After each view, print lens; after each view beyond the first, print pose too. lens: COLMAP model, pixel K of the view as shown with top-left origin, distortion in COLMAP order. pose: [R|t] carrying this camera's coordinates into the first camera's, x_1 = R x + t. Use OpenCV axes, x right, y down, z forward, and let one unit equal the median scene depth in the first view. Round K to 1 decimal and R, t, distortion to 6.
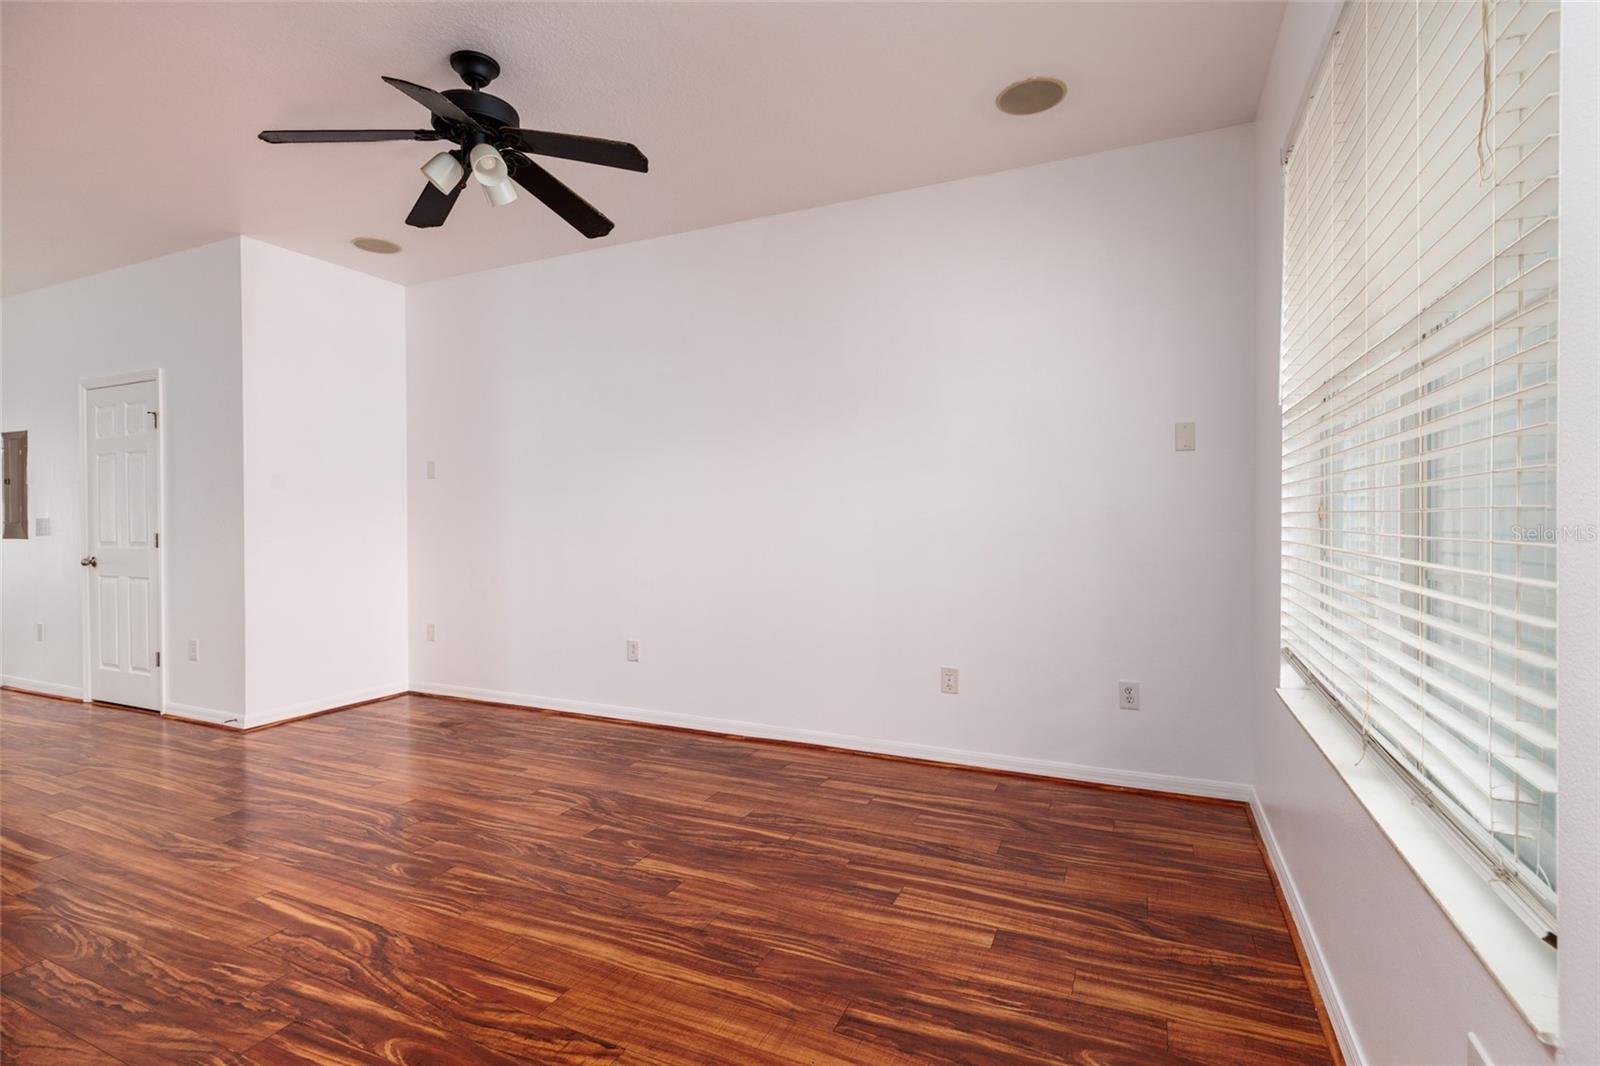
lens RADIAL K [[759.3, 0, 789.3], [0, 759.3, 540.8], [0, 0, 1]] dist [-0.006003, 0.002002]
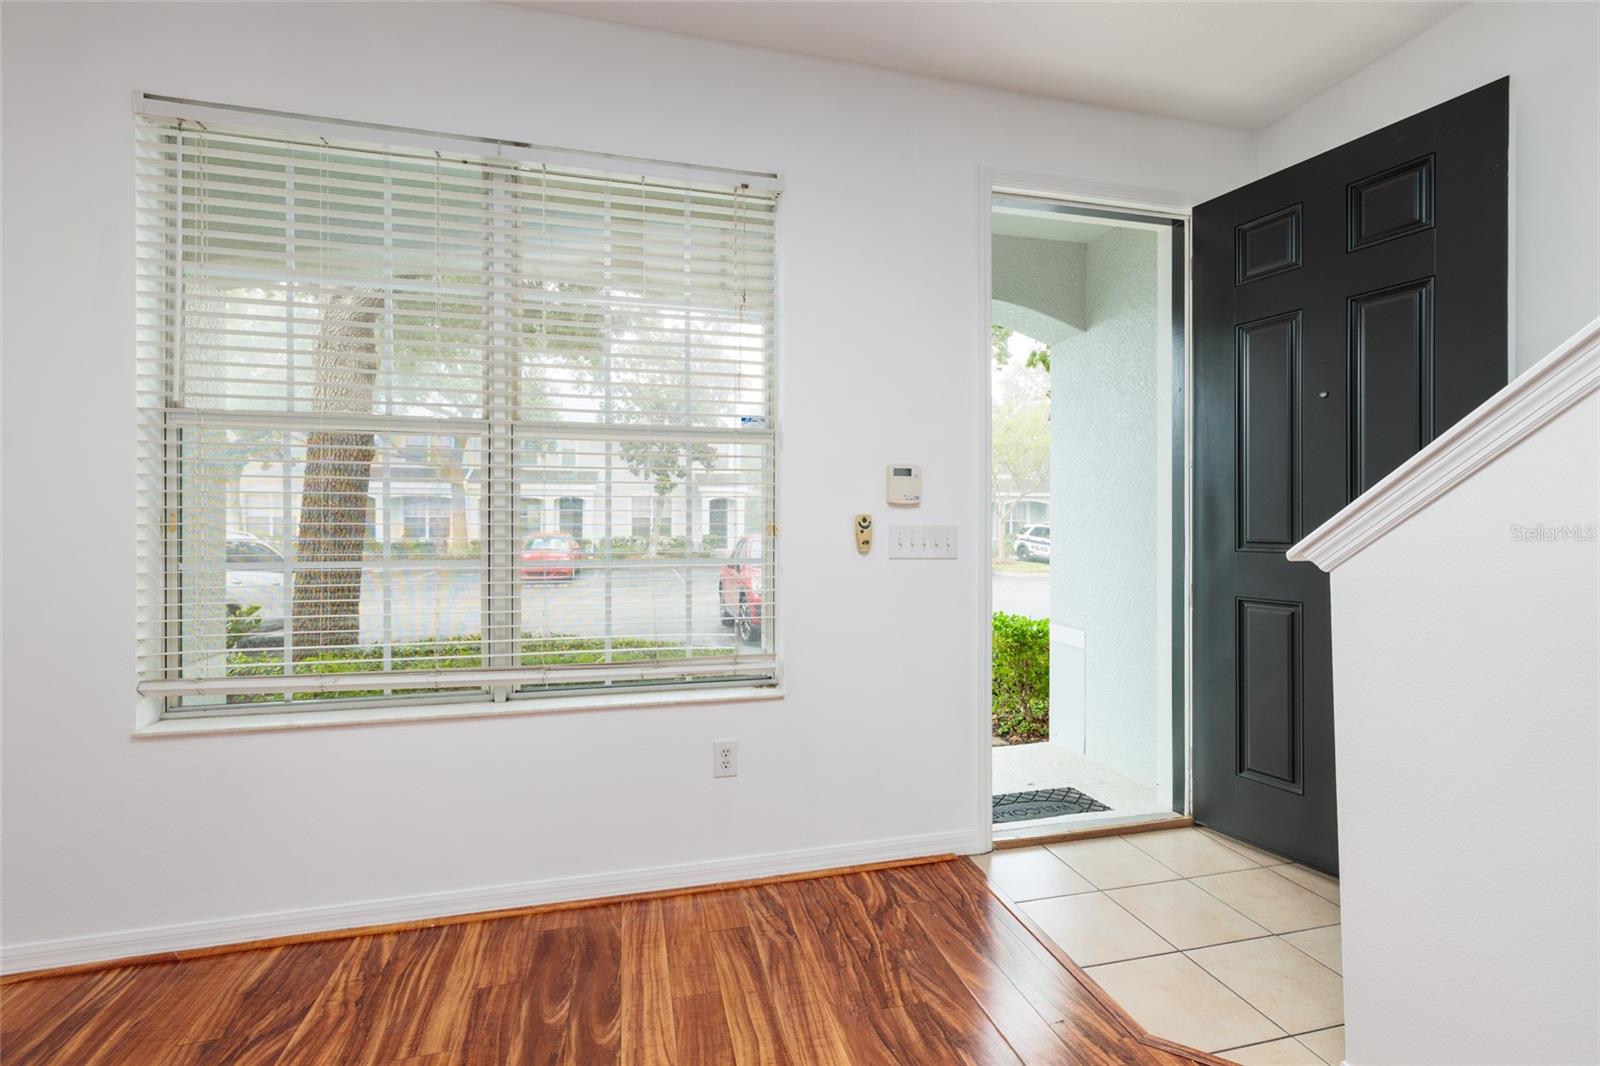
lens RADIAL K [[699.4, 0, 798.7], [0, 699.4, 522.6], [0, 0, 1]] dist [0.006248, -0.001116]
pose [[-0.627007, 0.004828, 0.778998, -0.402199], [0.025479, 0.999573, 0.014312, -0.025803], [-0.778597, 0.028822, -0.626863, 0.870982]]
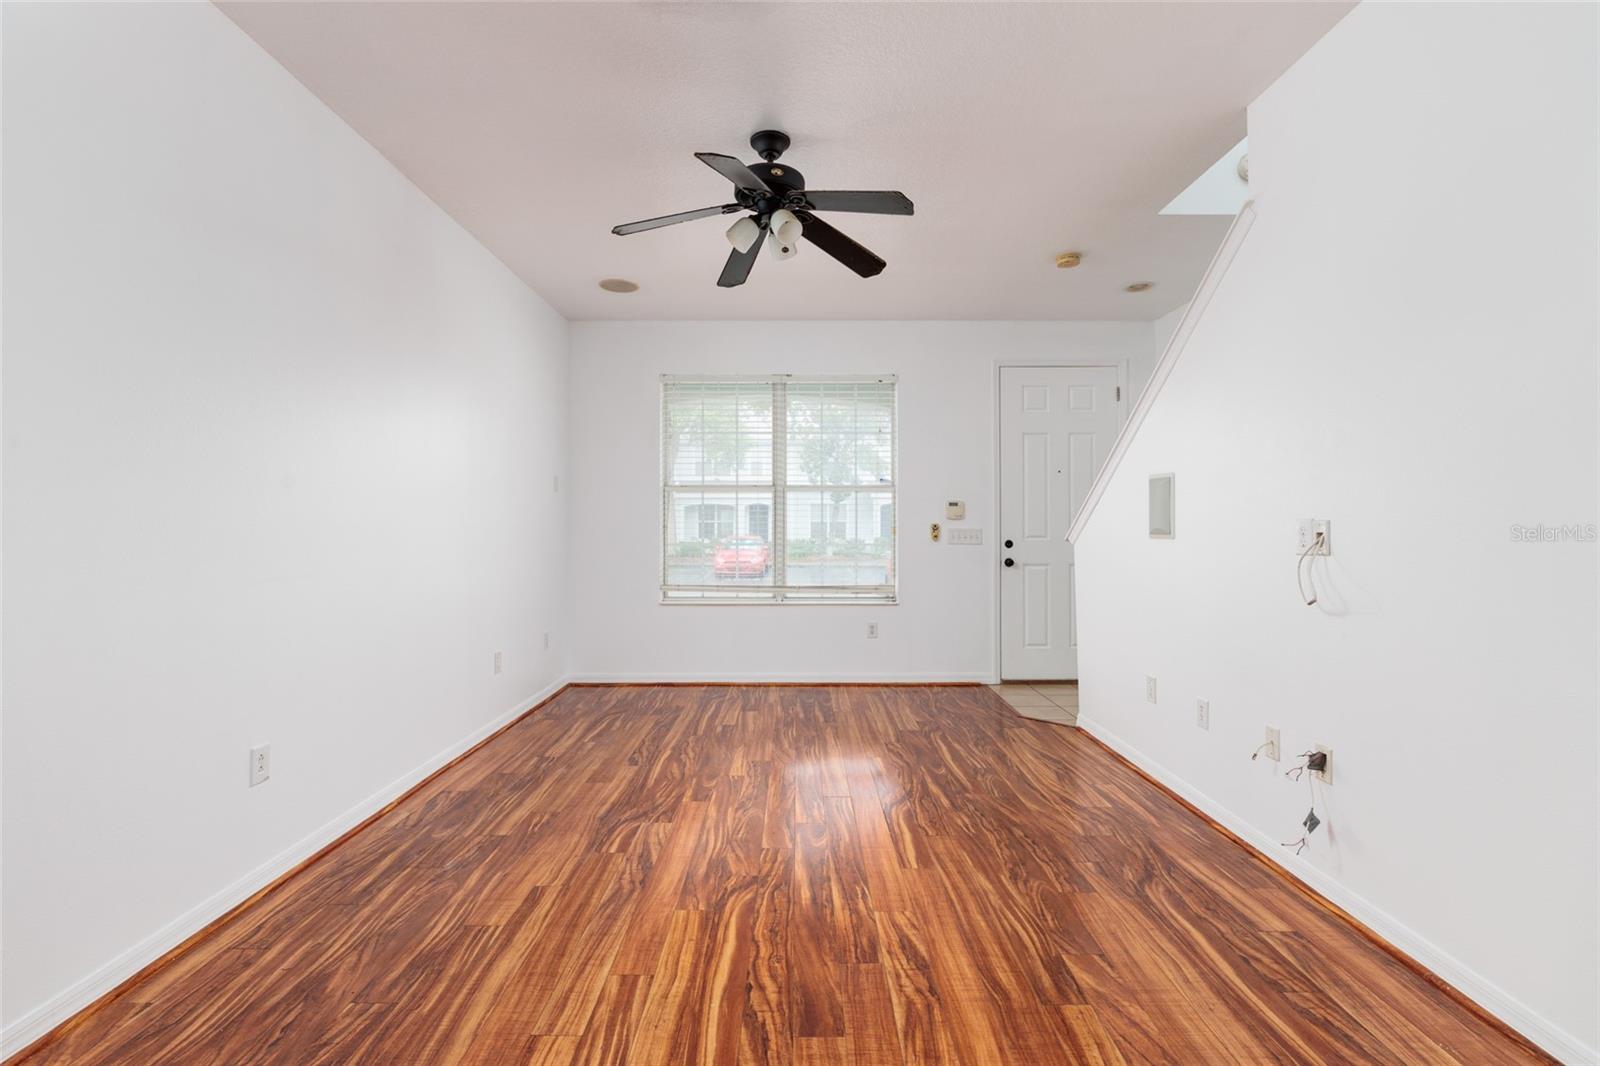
lens RADIAL K [[701.5, 0, 802.3], [0, 701.5, 533.3], [0, 0, 1]] dist [-0.006066, -0.000015]
pose [[-0.422616, -0.003935, 0.906300, -1.444924], [0.029382, 0.999405, 0.018041, -0.041766], [-0.905832, 0.034253, -0.422250, 1.448274]]
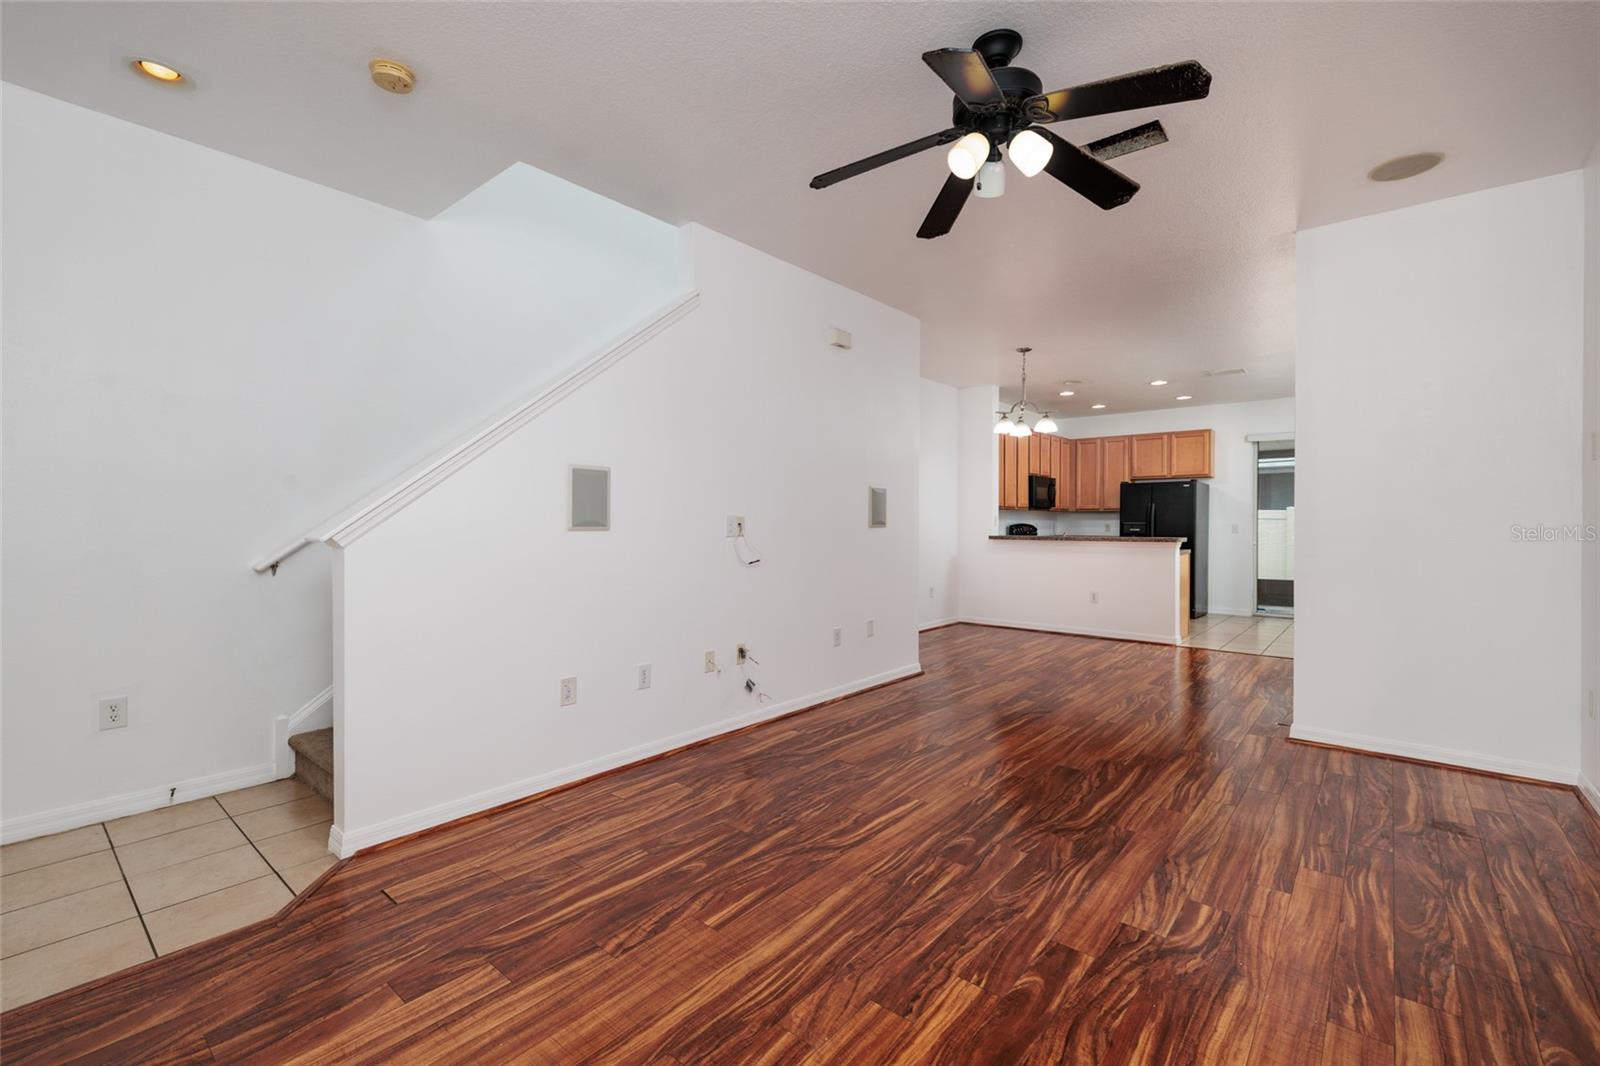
lens RADIAL K [[699.4, 0, 799.9], [0, 699.4, 527.1], [0, 0, 1]] dist [0.006248, -0.001116]
pose [[-0.268566, 0.009514, -0.963214, 0.511458], [-0.030854, 0.999353, 0.018474, -0.029633], [0.962767, 0.034681, -0.268099, 1.029011]]
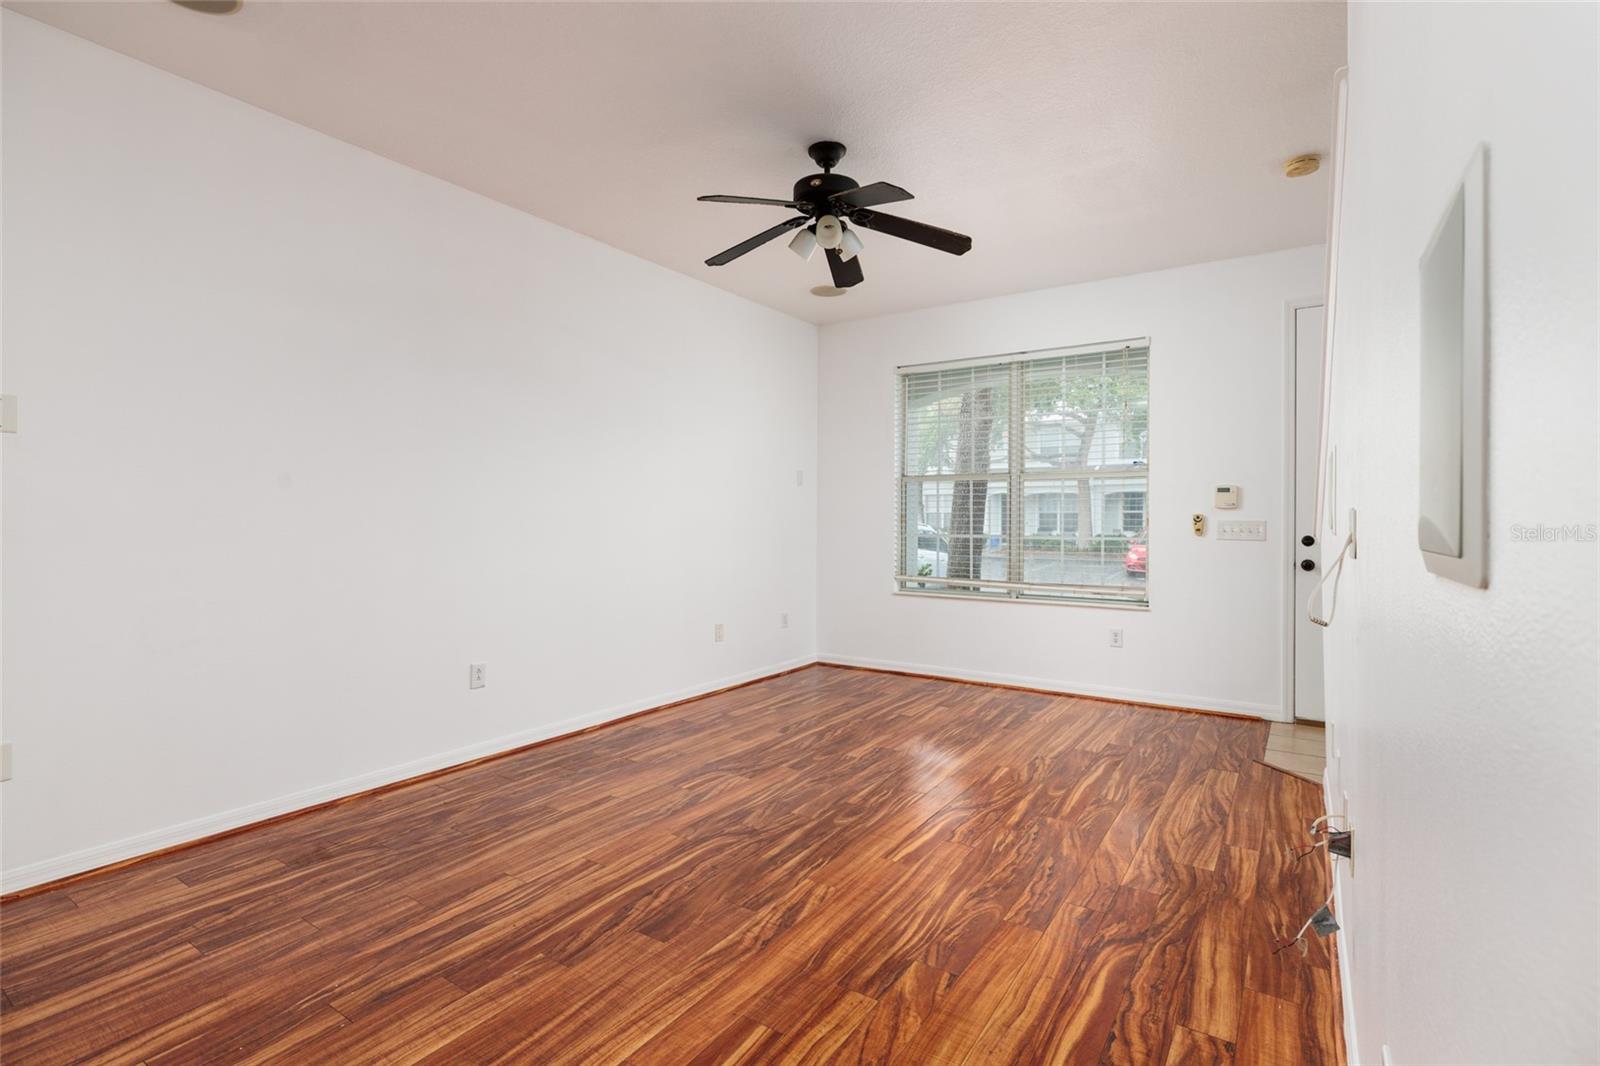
lens RADIAL K [[759.3, 0, 804.3], [0, 759.3, 510.3], [0, 0, 1]] dist [-0.006003, 0.002002]
pose [[0.150796, 0.014171, 0.988463, -1.682452], [0.026171, 0.999490, -0.018322, -0.021296], [-0.988218, 0.028632, 0.150348, 0.874095]]
